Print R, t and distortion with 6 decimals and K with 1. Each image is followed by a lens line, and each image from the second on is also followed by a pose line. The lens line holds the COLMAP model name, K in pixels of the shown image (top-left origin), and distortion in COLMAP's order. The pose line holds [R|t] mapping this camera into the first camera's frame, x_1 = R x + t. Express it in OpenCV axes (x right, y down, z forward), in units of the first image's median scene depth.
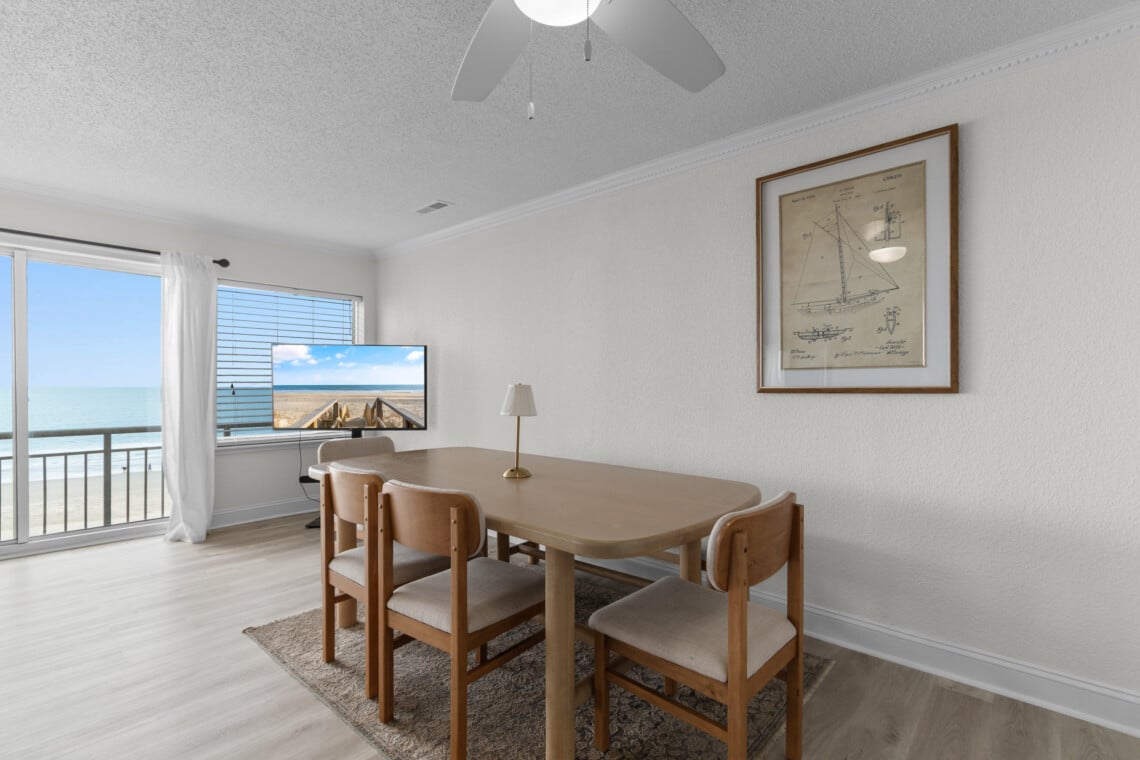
lens RADIAL K [[532.1, 0, 573.2], [0, 532.1, 385.3], [0, 0, 1]] dist [0.003498, 0.000056]
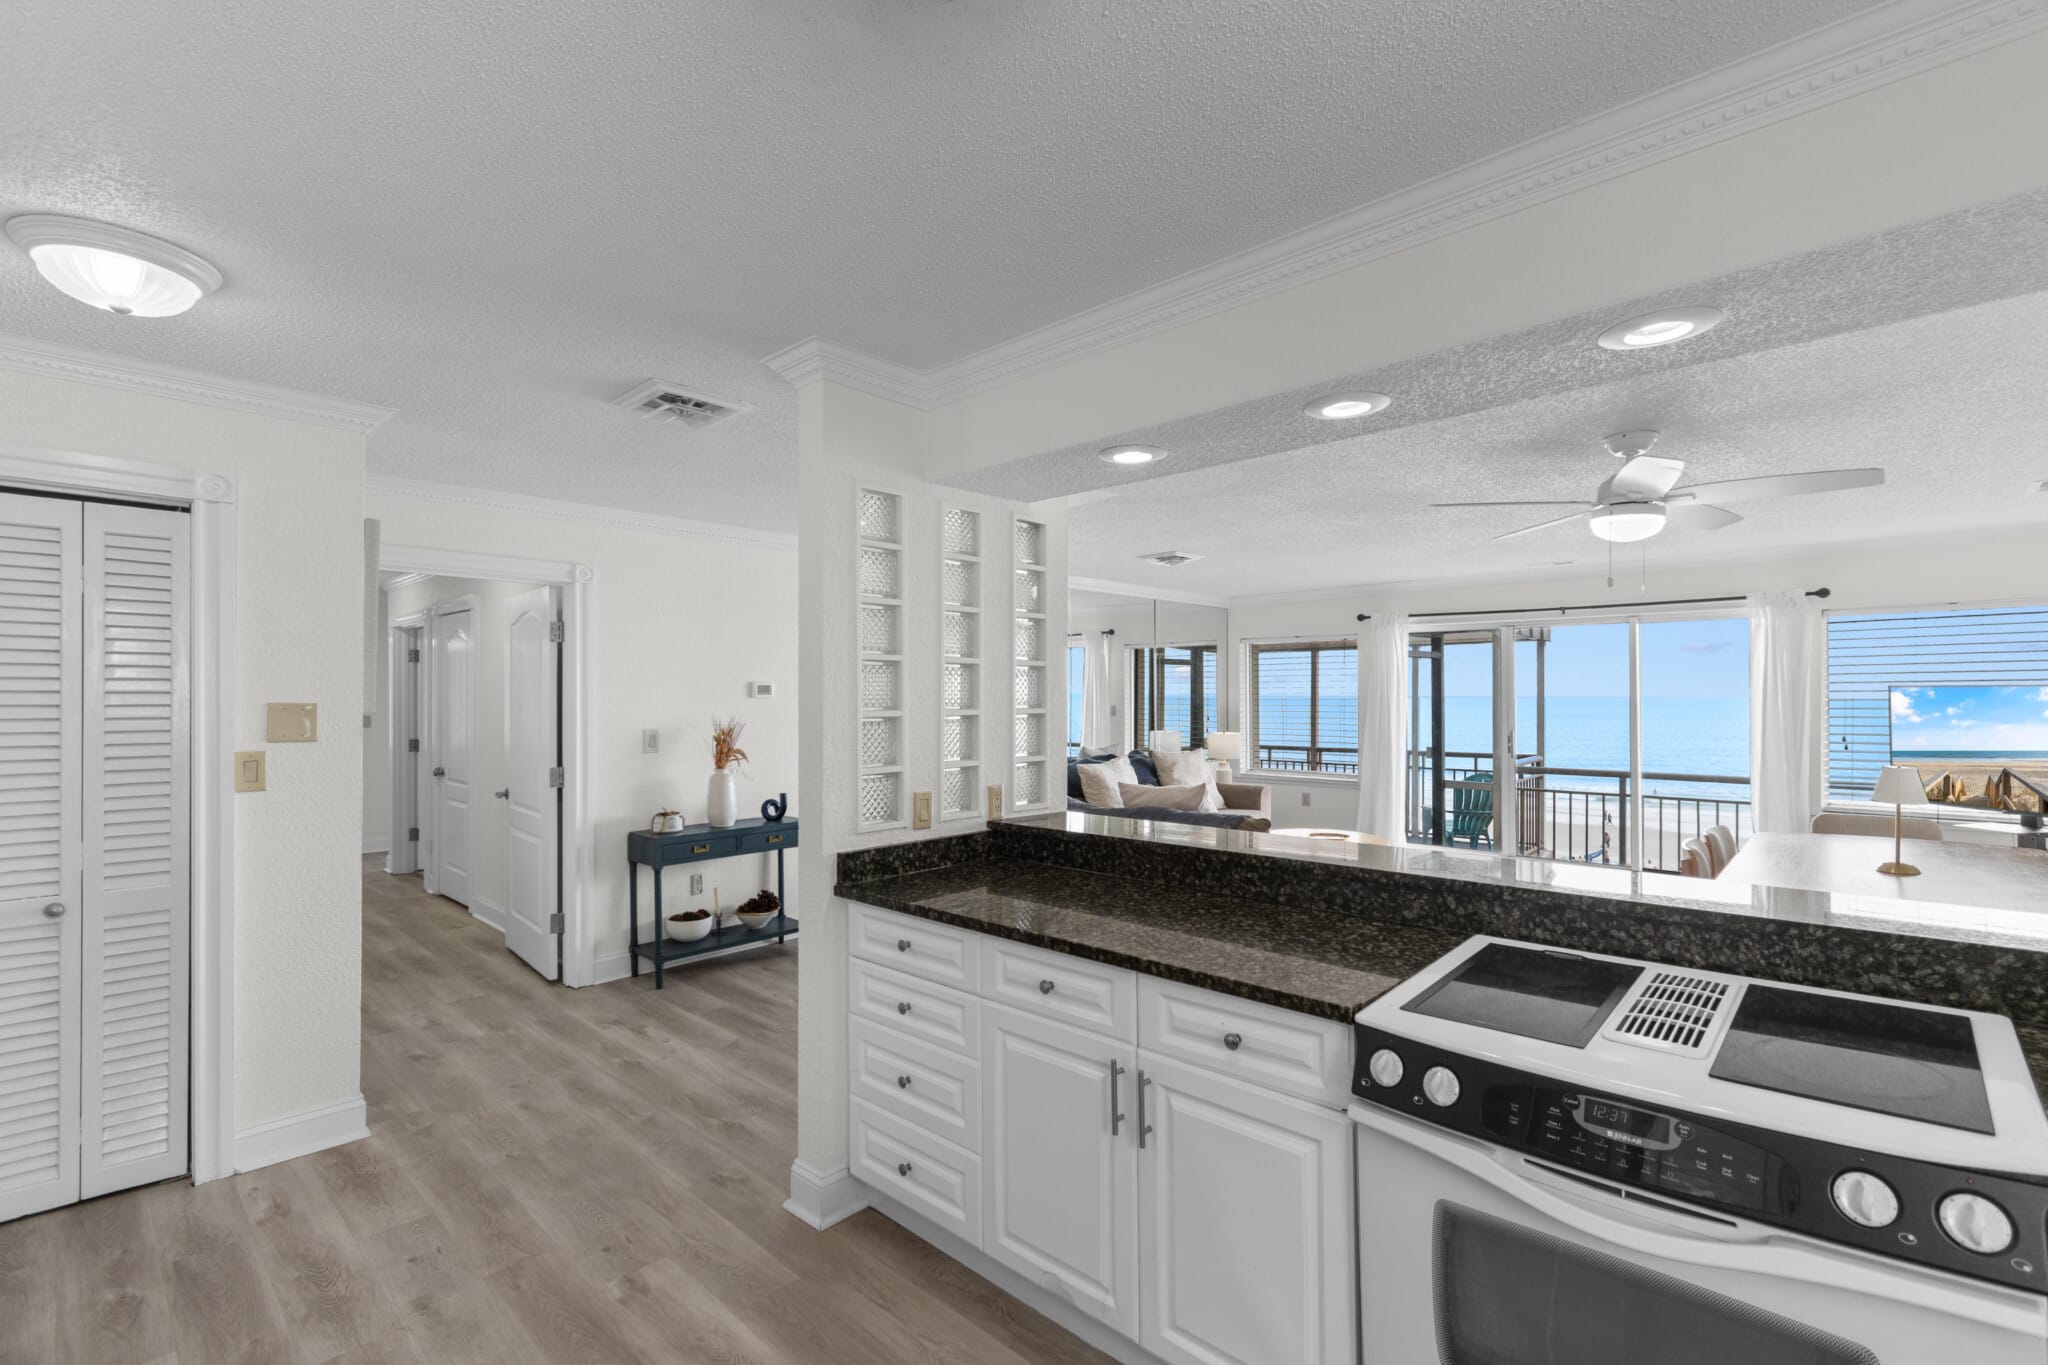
lens RADIAL K [[915.5, 0, 1032.4], [0, 915.5, 689.0], [0, 0, 1]] dist [0.002897, -0.000783]
pose [[-0.020908, -0.010278, -0.999729, 0.845161], [0.002716, 0.999943, -0.010337, -0.068827], [0.999778, -0.002931, -0.020879, -0.223315]]
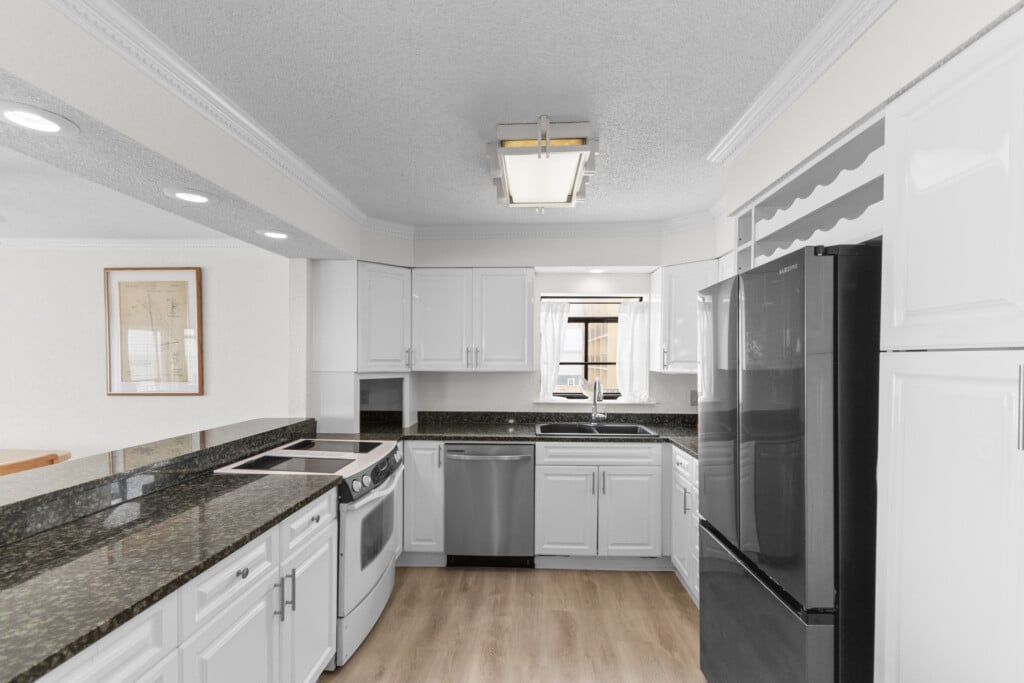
lens RADIAL K [[460.1, 0, 513.6], [0, 460.1, 364.4], [0, 0, 1]] dist [0.002682, -0.000003]
pose [[0.770686, -0.005560, 0.637191, 0.270703], [-0.004567, 0.999888, 0.014248, -0.072929], [-0.637199, -0.013891, 0.770574, -0.624689]]
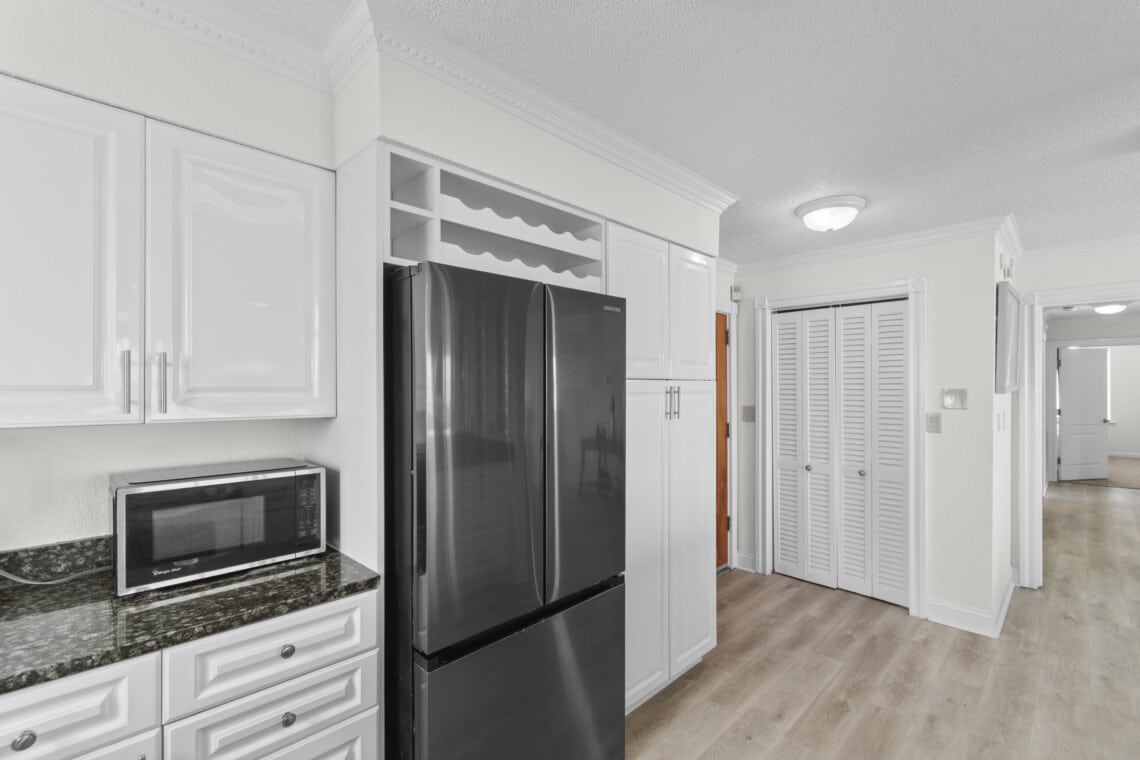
lens RADIAL K [[509.6, 0, 574.7], [0, 509.6, 383.6], [0, 0, 1]] dist [0.002897, -0.000783]
pose [[-0.998735, -0.000337, 0.050290, 0.662893], [-0.000649, 0.999981, -0.006175, -0.069886], [-0.050286, -0.006200, -0.998716, -0.022453]]
